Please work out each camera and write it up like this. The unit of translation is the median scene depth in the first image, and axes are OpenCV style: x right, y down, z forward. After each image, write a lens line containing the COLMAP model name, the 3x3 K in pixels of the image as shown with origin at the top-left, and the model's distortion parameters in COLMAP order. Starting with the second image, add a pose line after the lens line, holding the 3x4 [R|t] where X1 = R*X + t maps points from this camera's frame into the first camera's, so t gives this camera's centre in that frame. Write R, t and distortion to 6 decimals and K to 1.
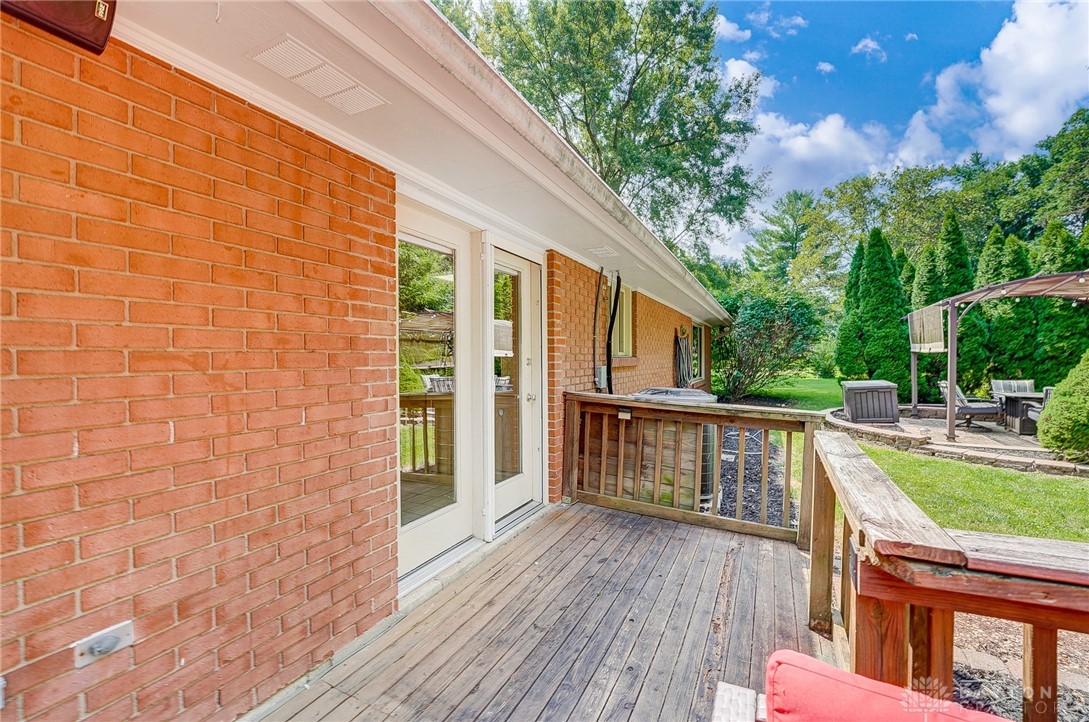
lens RADIAL K [[452.2, 0, 537.5], [0, 452.2, 360.3], [0, 0, 1]] dist [-0.032451, 0.003409]
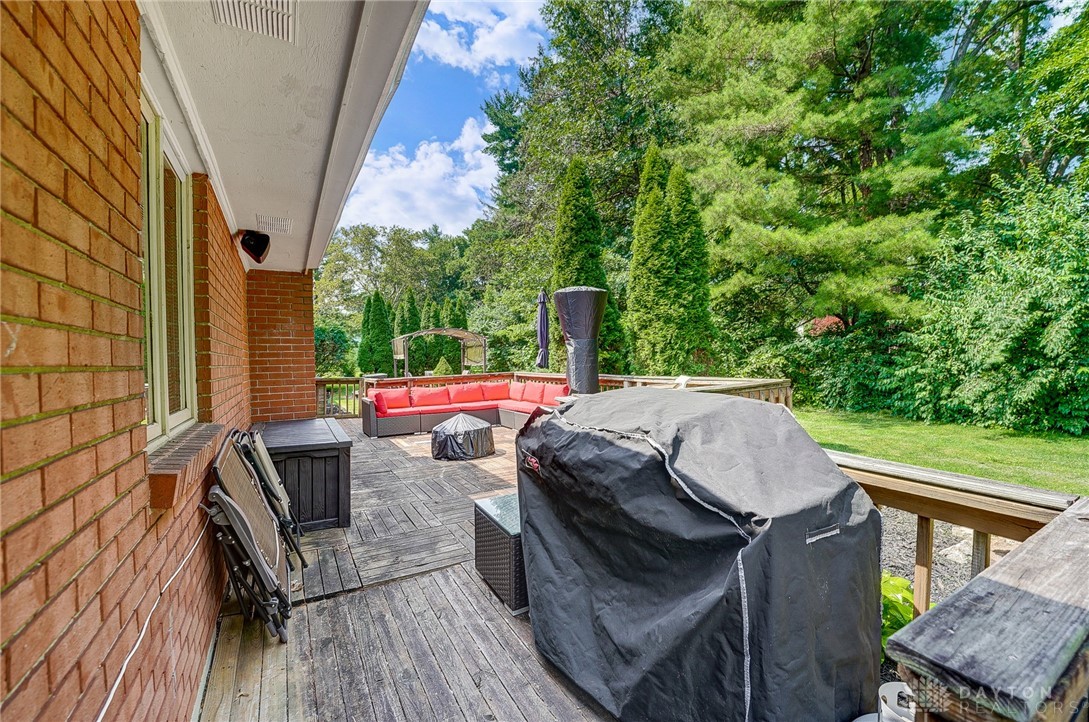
lens RADIAL K [[452.2, 0, 542.8], [0, 452.2, 360.0], [0, 0, 1]] dist [-0.032451, 0.003409]
pose [[0.541794, -0.013876, 0.840397, -0.422874], [0.026825, 0.999640, -0.000788, 0.004950], [-0.840083, 0.022971, 0.541971, -0.566063]]
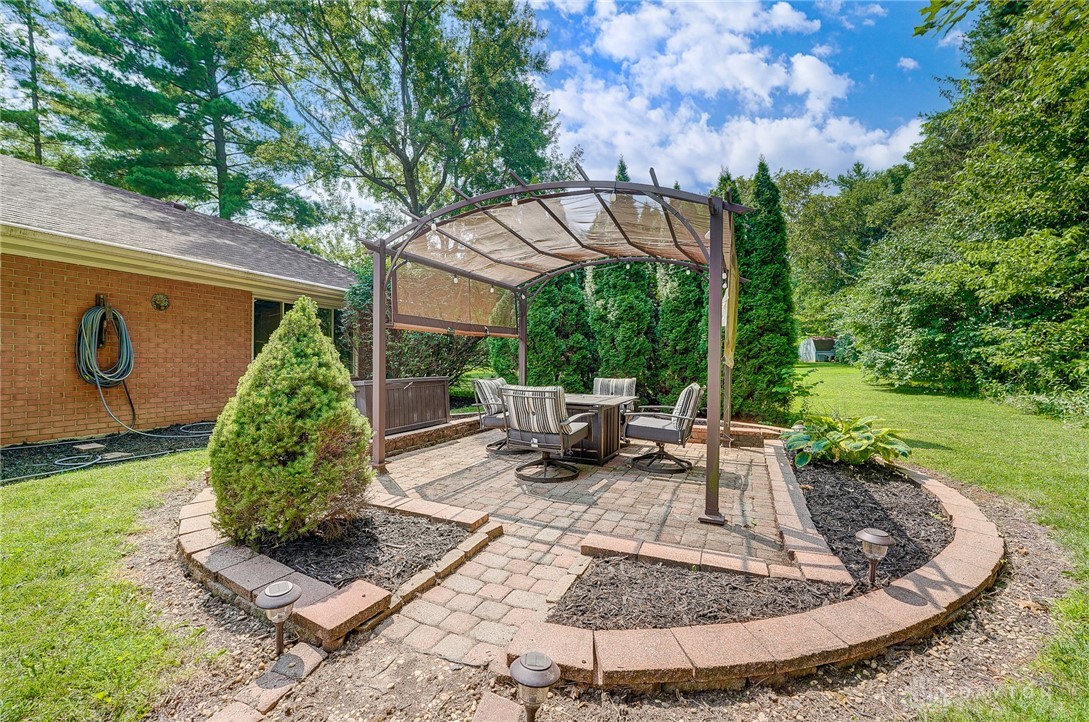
lens RADIAL K [[452.2, 0, 546.9], [0, 452.2, 355.2], [0, 0, 1]] dist [-0.032451, 0.003409]
pose [[0.993308, 0.018882, 0.113946, 0.665176], [-0.017496, 0.999760, -0.013150, 0.014872], [-0.114167, 0.011068, 0.993400, 0.206019]]
